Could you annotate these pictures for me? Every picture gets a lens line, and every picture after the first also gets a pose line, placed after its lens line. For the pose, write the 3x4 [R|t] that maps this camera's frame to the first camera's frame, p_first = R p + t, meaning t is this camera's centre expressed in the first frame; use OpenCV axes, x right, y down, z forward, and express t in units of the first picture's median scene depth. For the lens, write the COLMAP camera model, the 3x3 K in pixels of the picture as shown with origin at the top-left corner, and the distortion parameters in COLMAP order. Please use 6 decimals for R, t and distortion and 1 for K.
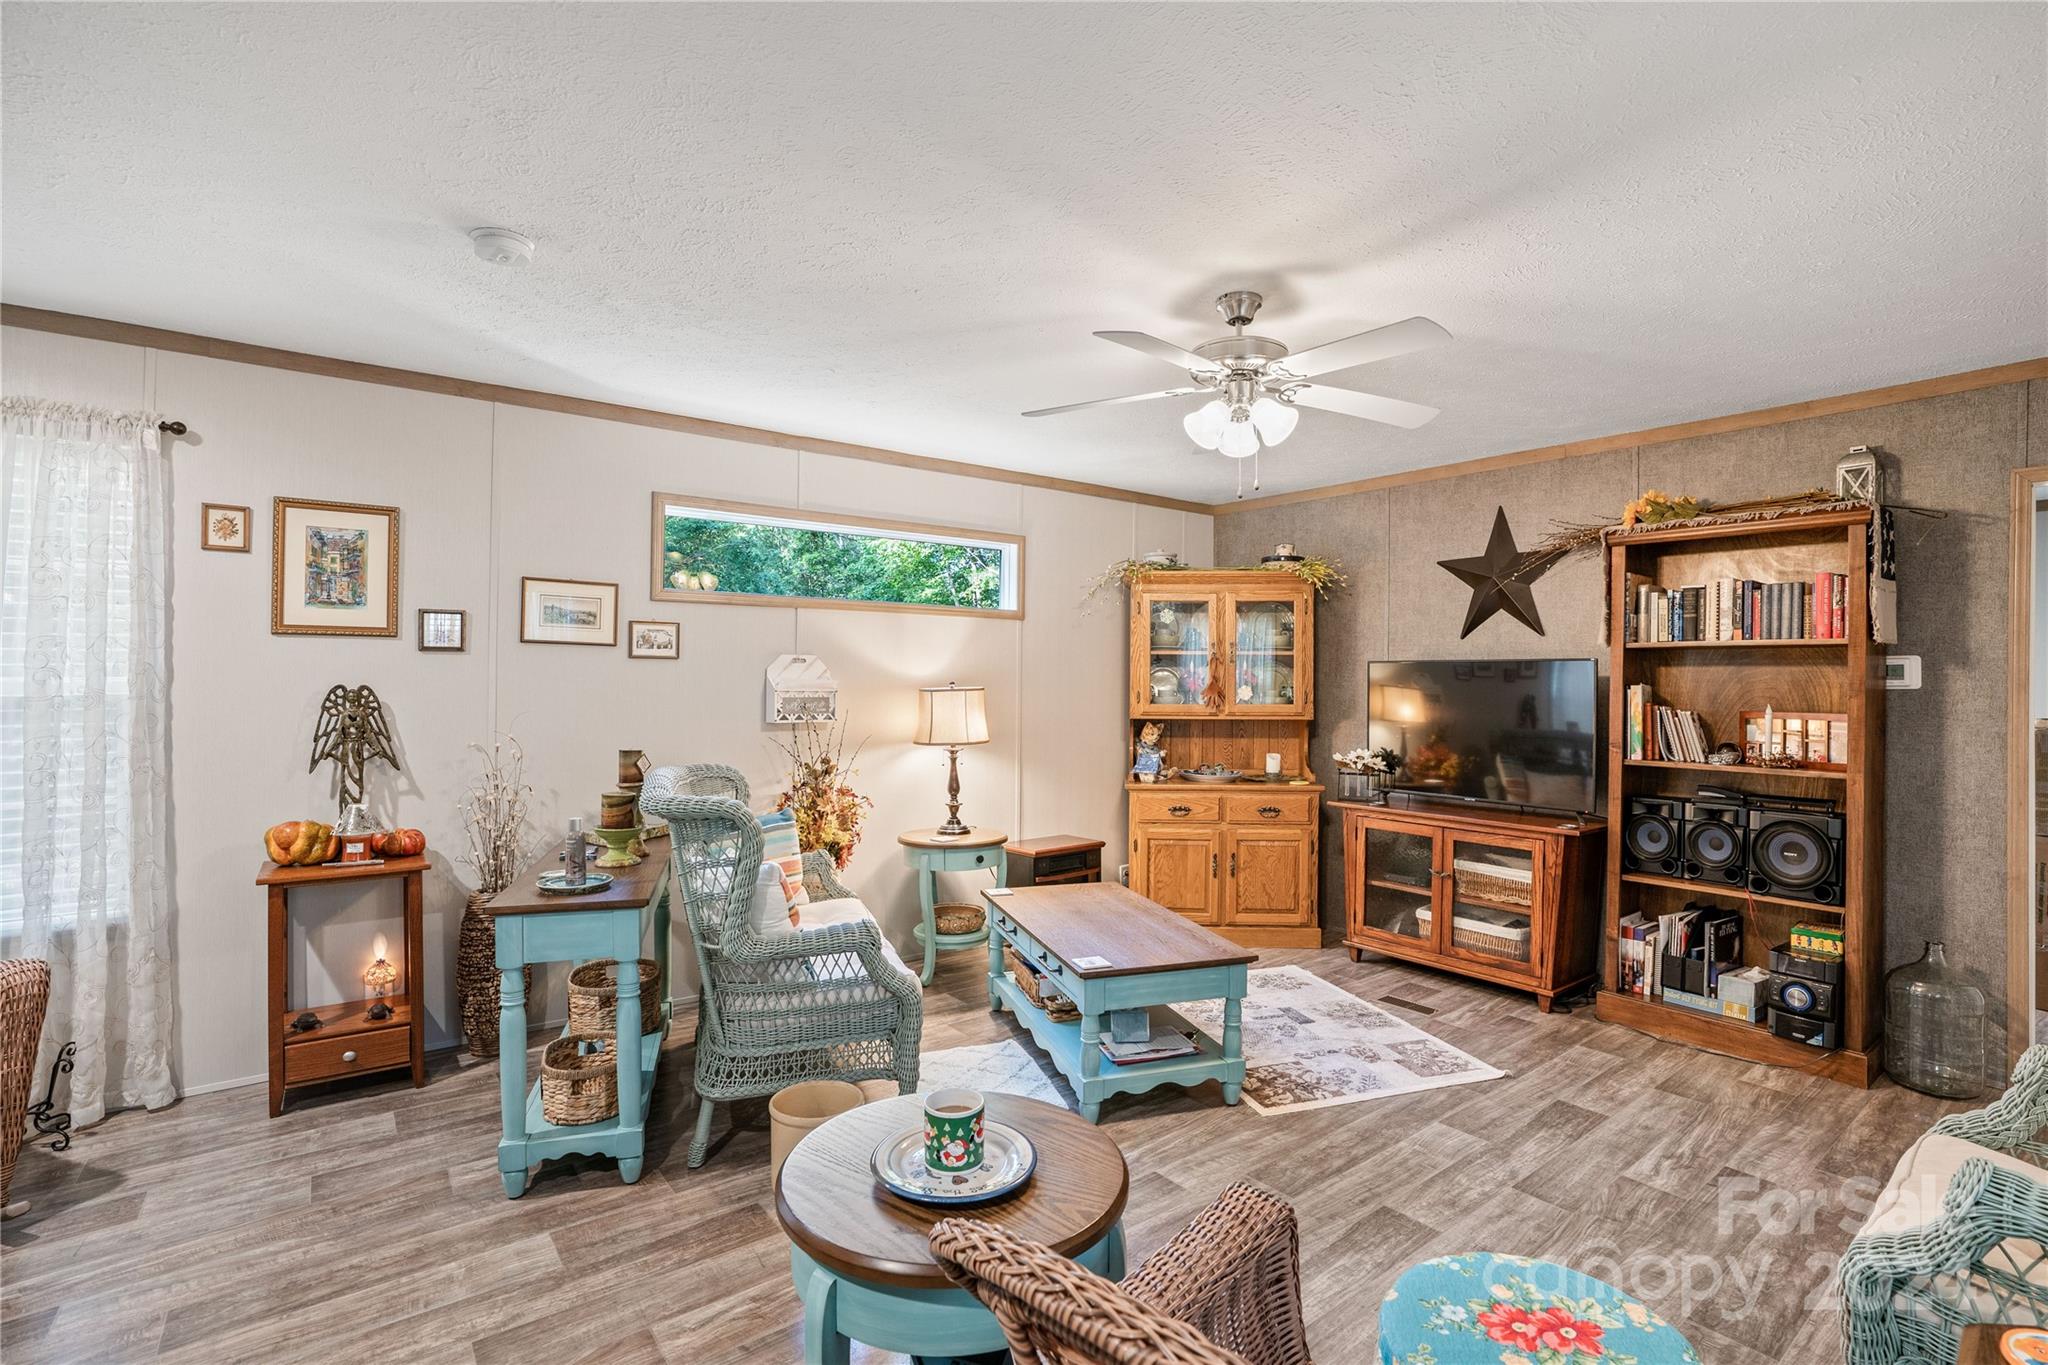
lens RADIAL K [[968.5, 0, 1066.9], [0, 968.5, 675.9], [0, 0, 1]] dist [-0.063308, 0.025917]
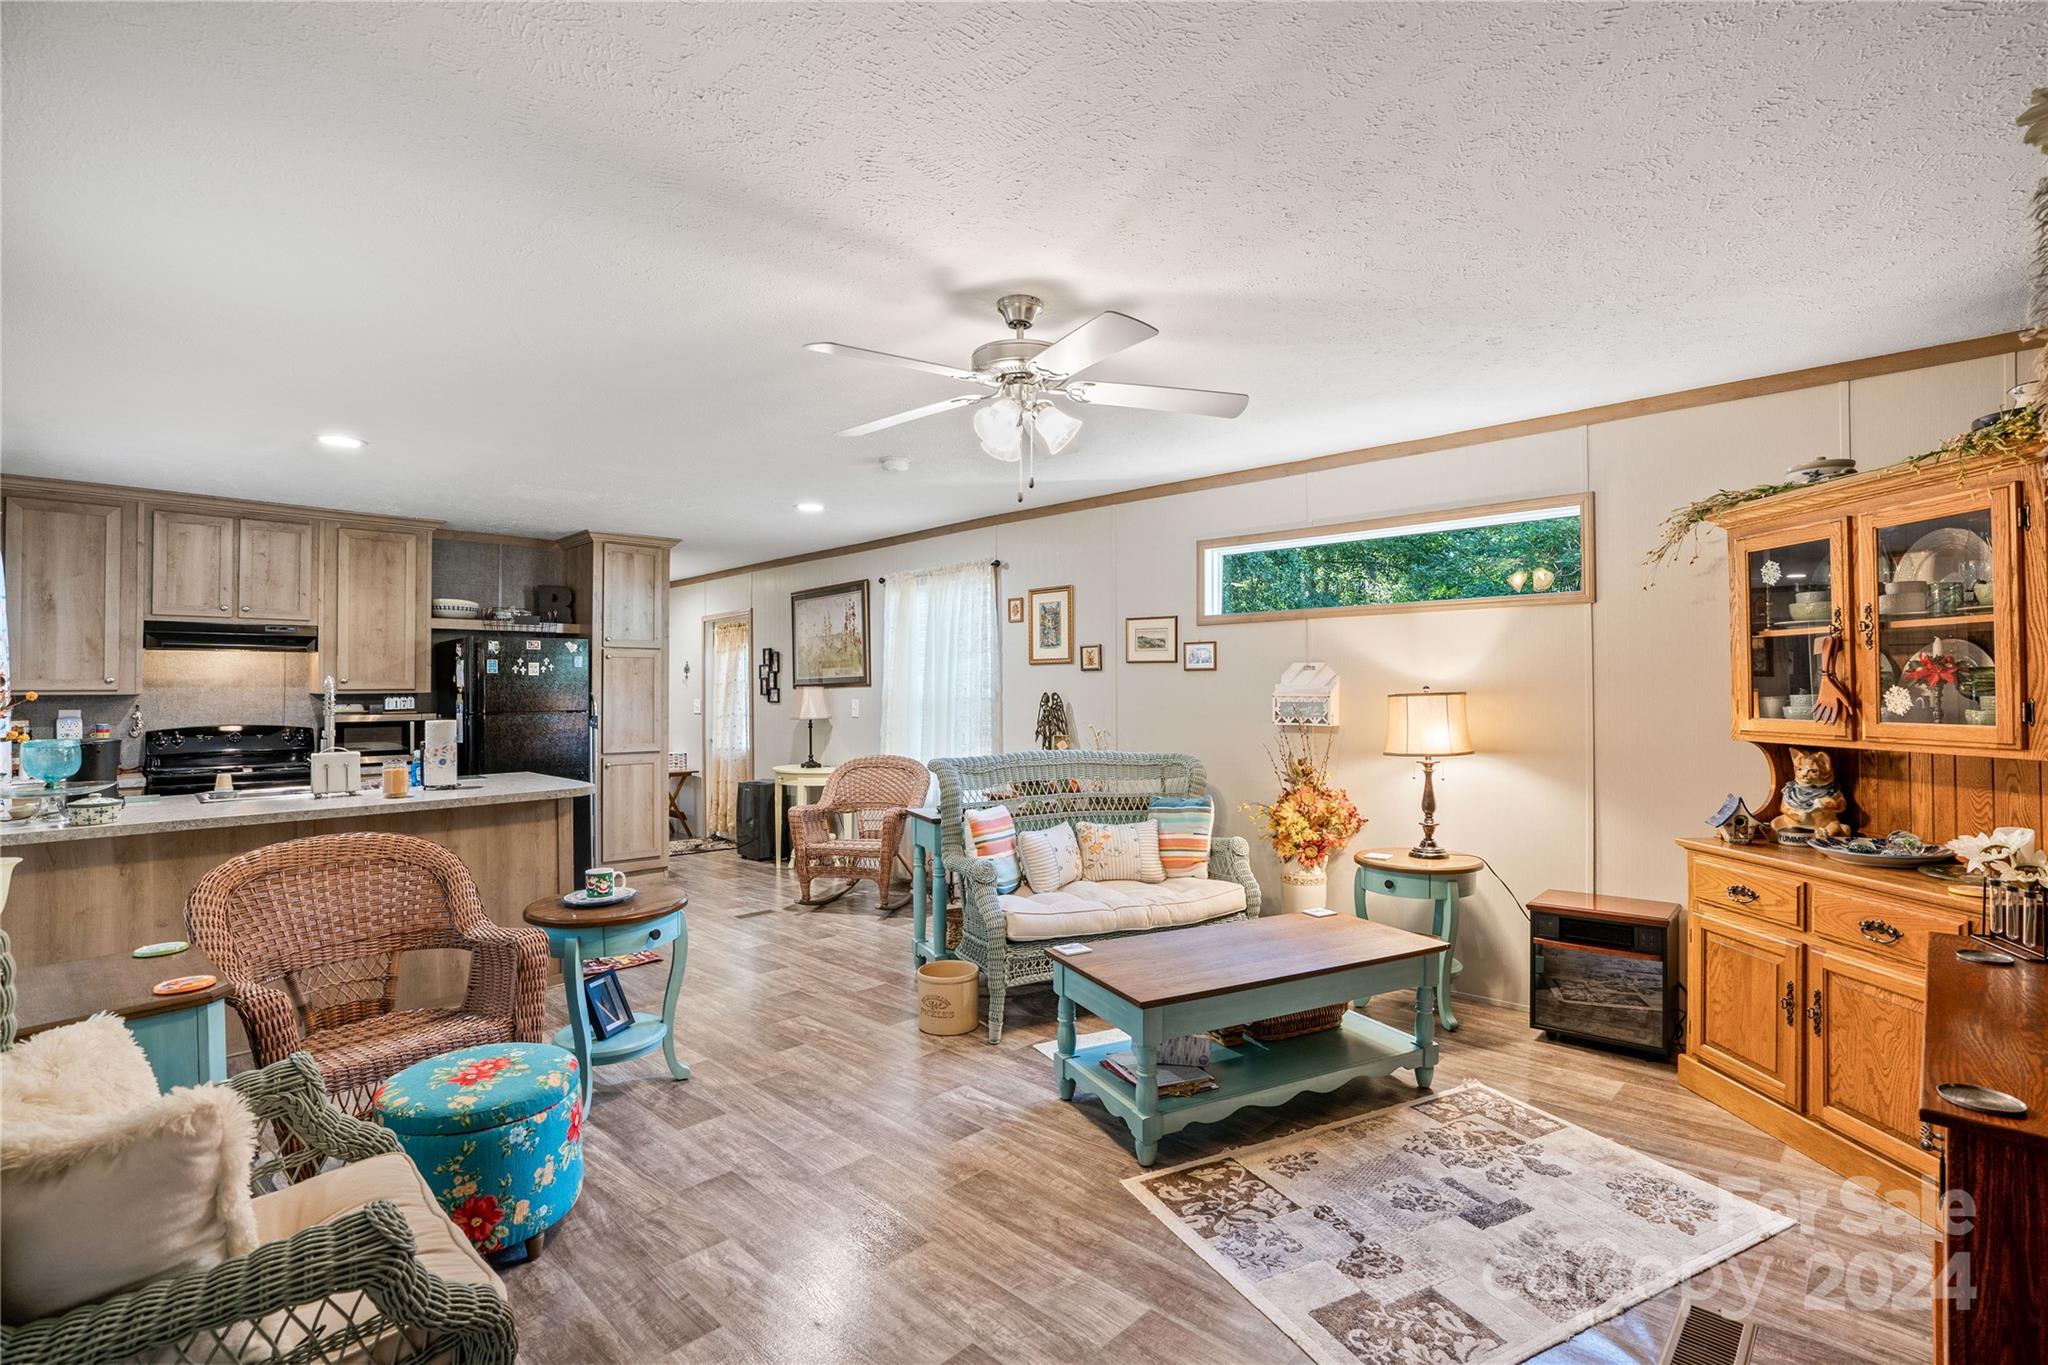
lens RADIAL K [[990.8, 0, 1090.0], [0, 990.8, 673.3], [0, 0, 1]] dist [-0.046239, 0.020830]
pose [[0.137597, -0.022477, -0.990233, 0.920683], [0.012646, 0.999701, -0.020935, 0.012103], [0.990408, -0.009642, 0.137840, 0.713939]]
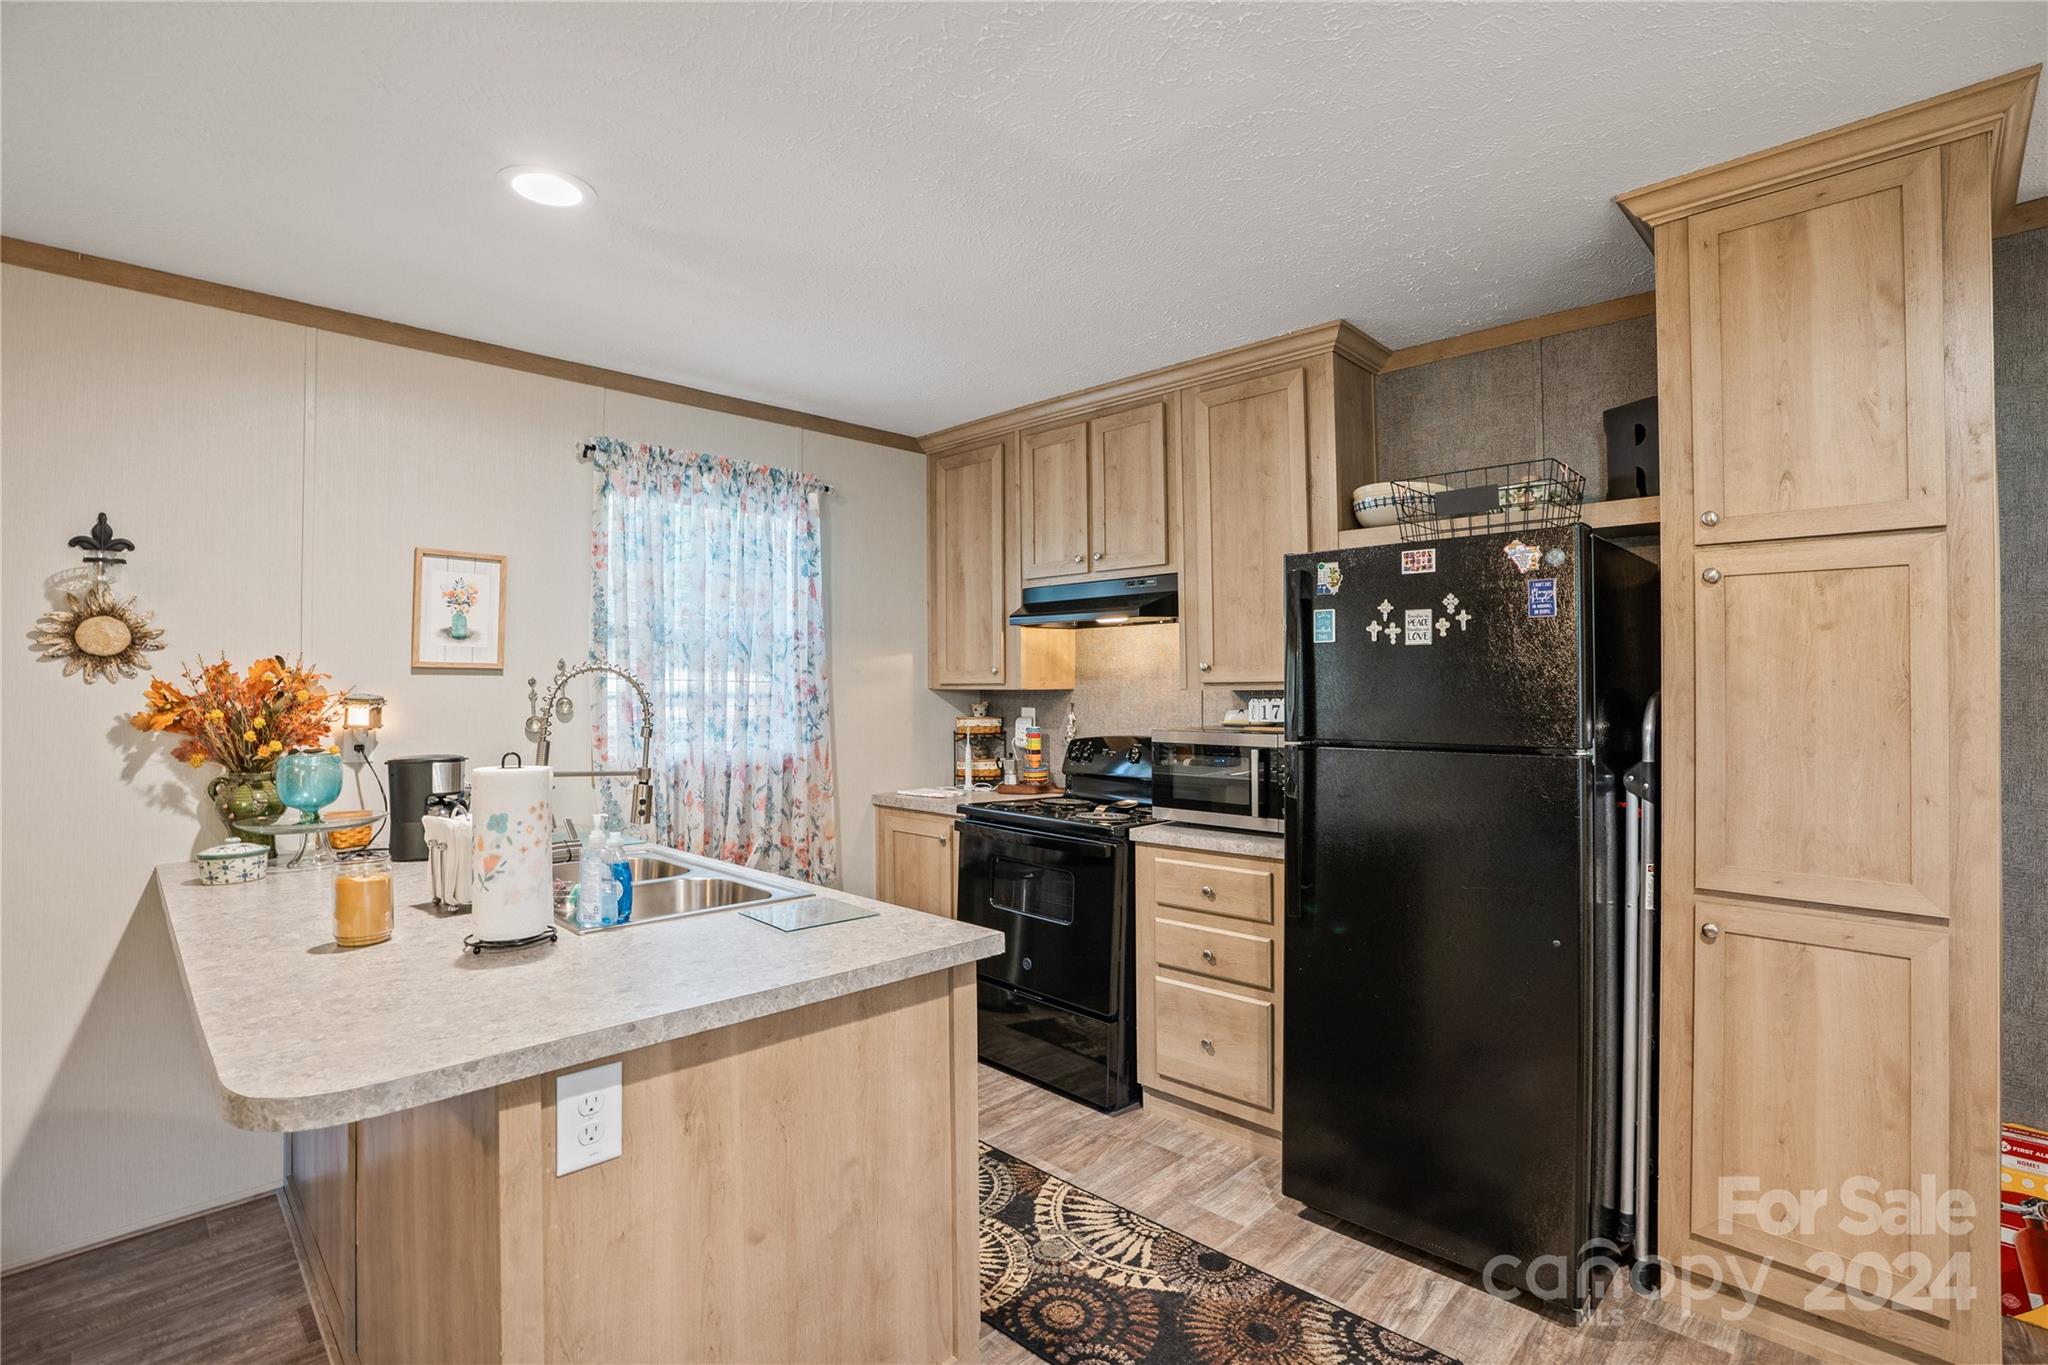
lens RADIAL K [[952.7, 0, 1024.0], [0, 952.7, 682.5], [0, 0, 1]] dist [-0.063571, 0.016991]
pose [[-0.993459, -0.003106, -0.114144, -0.515419], [-0.002023, 0.999952, -0.009600, -0.001532], [0.114168, -0.009306, -0.993418, 0.561422]]
